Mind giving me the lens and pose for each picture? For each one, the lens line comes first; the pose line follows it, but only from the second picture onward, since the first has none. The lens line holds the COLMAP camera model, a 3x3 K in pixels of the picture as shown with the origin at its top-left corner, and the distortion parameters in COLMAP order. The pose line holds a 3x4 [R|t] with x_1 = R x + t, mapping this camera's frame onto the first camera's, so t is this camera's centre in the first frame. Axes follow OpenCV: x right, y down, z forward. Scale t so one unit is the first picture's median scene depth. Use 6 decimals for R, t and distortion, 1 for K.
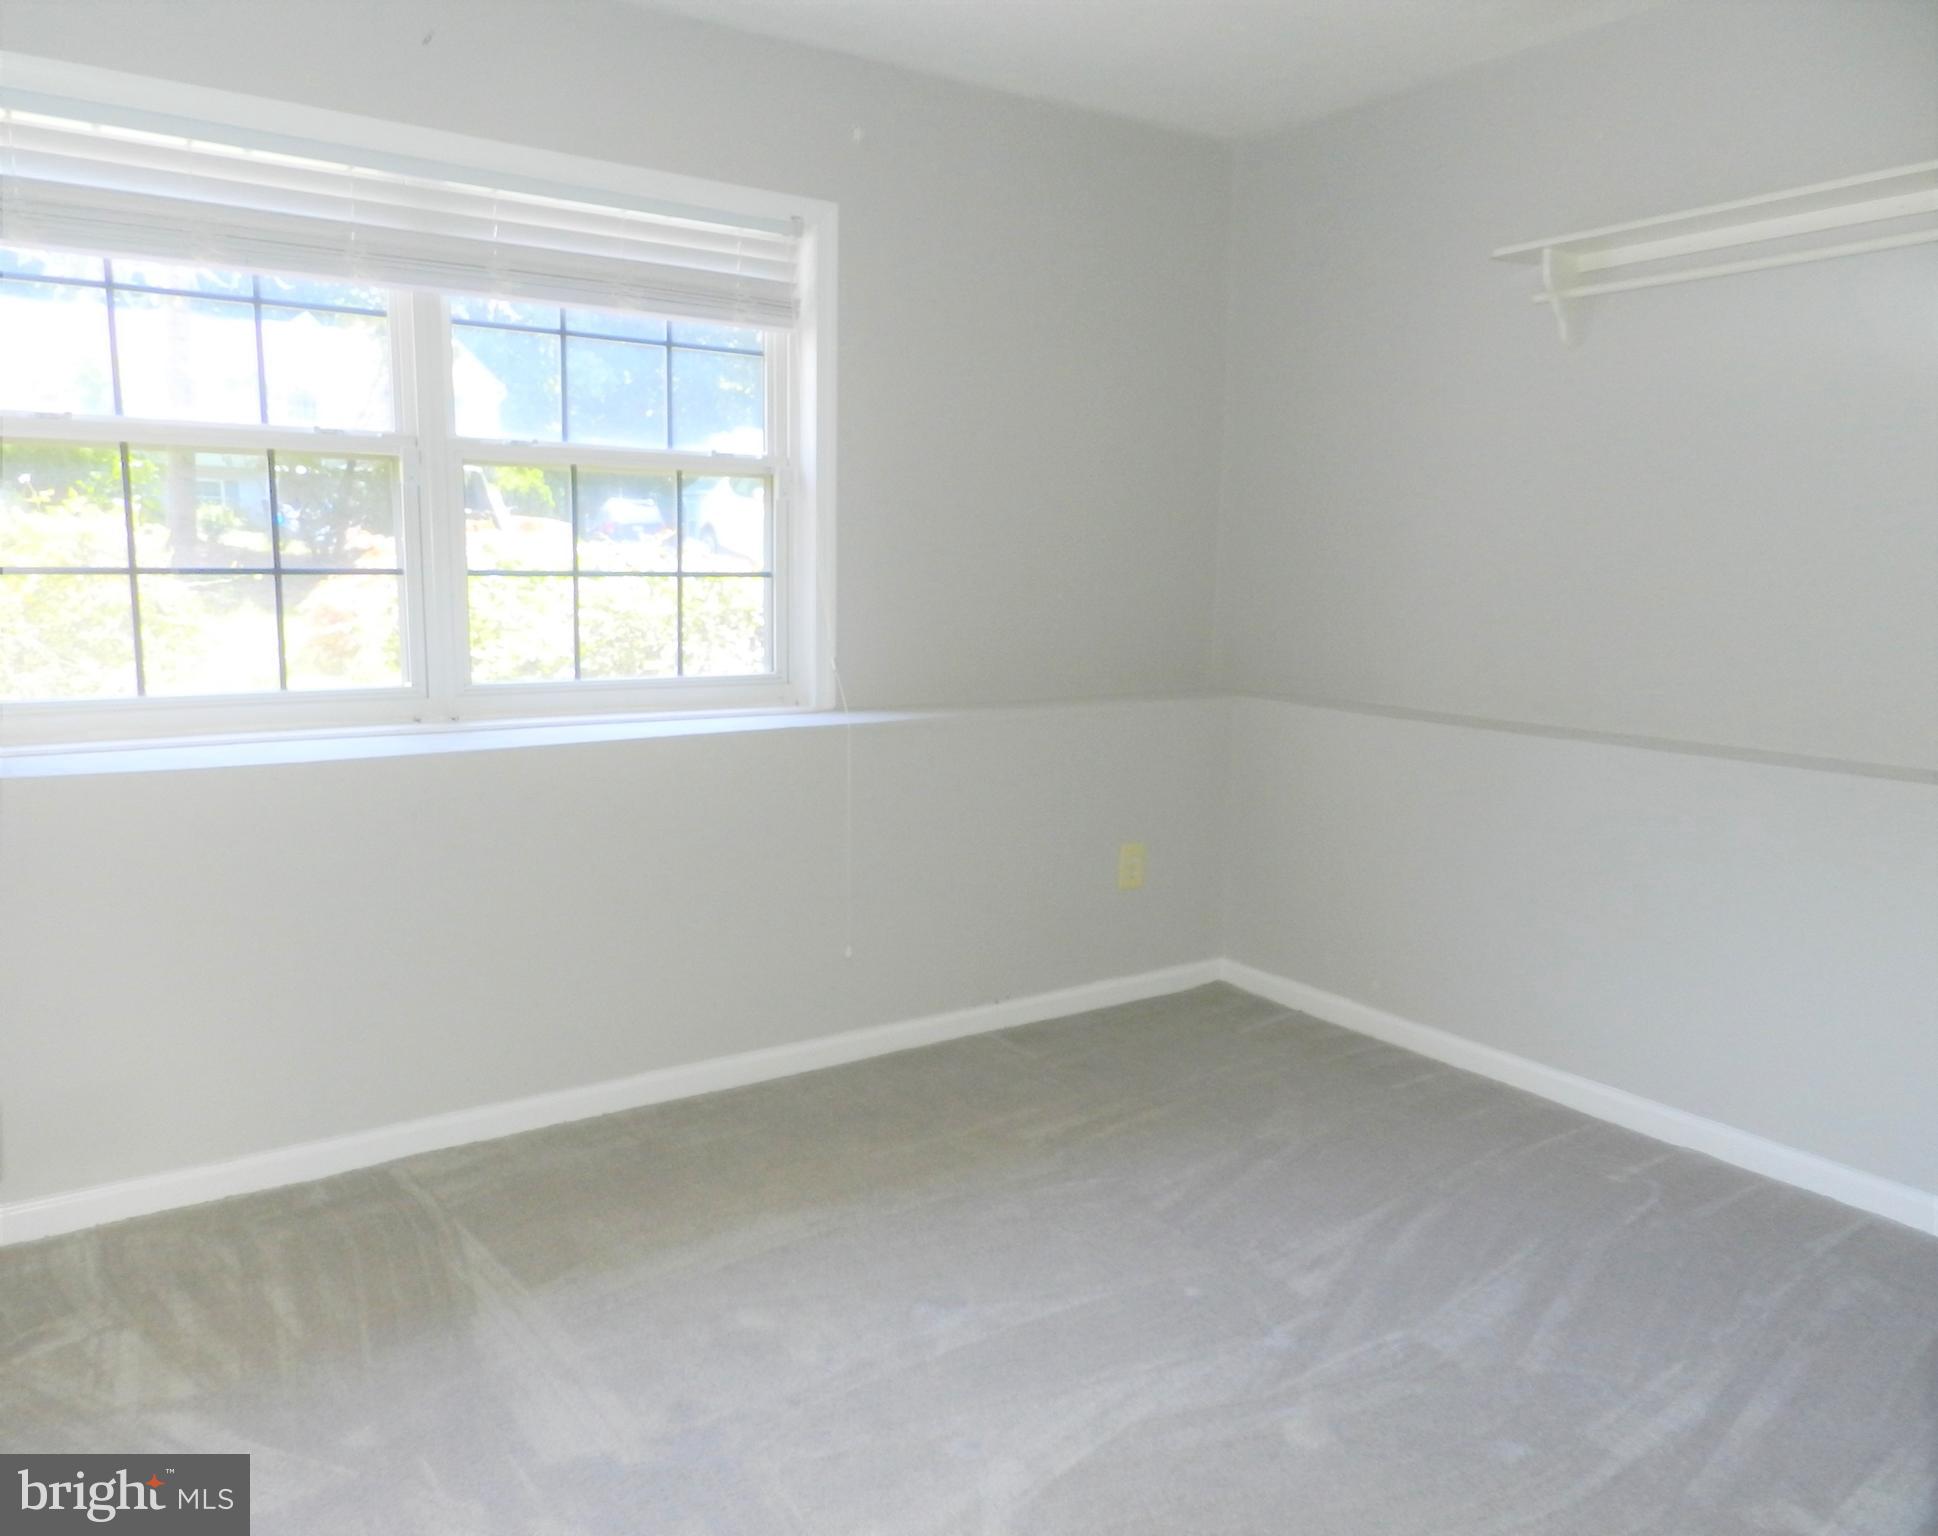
lens RADIAL K [[1434.5, 0, 965.2], [0, 1434.5, 769.3], [0, 0, 1]] dist [0.025618, -0.000182]
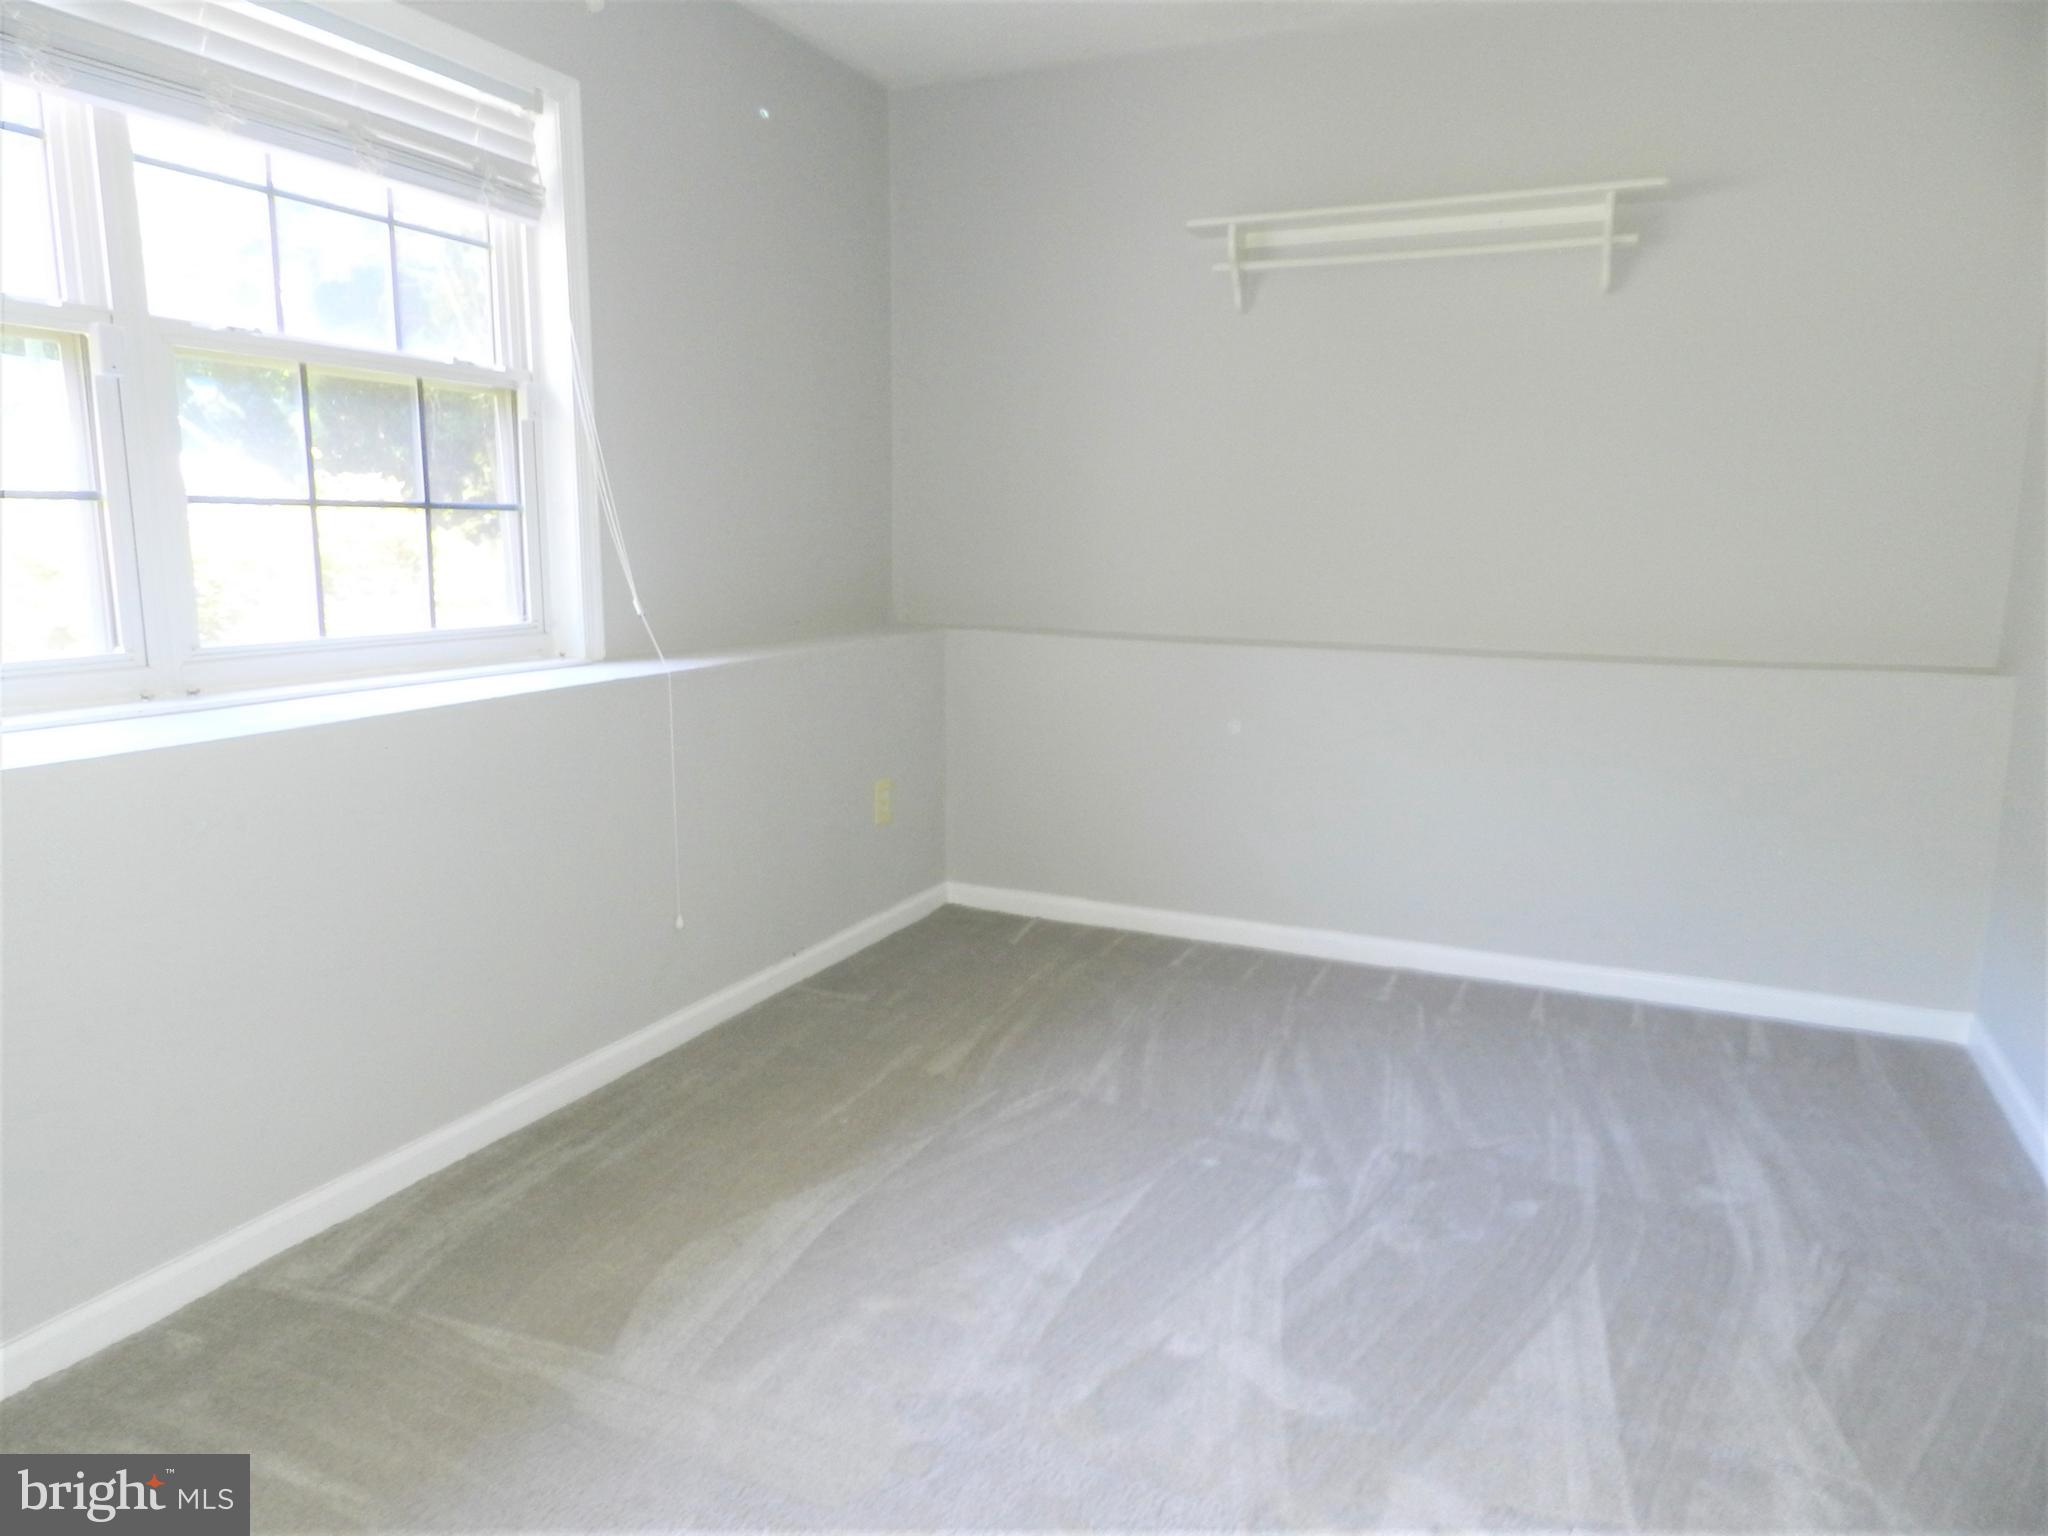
lens RADIAL K [[1396.9, 0, 1024.6], [0, 1396.9, 766.4], [0, 0, 1]] dist [0.025758, -0.010982]
pose [[0.841404, -0.095144, 0.531966, -0.374435], [0.080487, 0.995463, 0.050738, 0.000988], [-0.534380, 0.000125, 0.845244, 0.138604]]
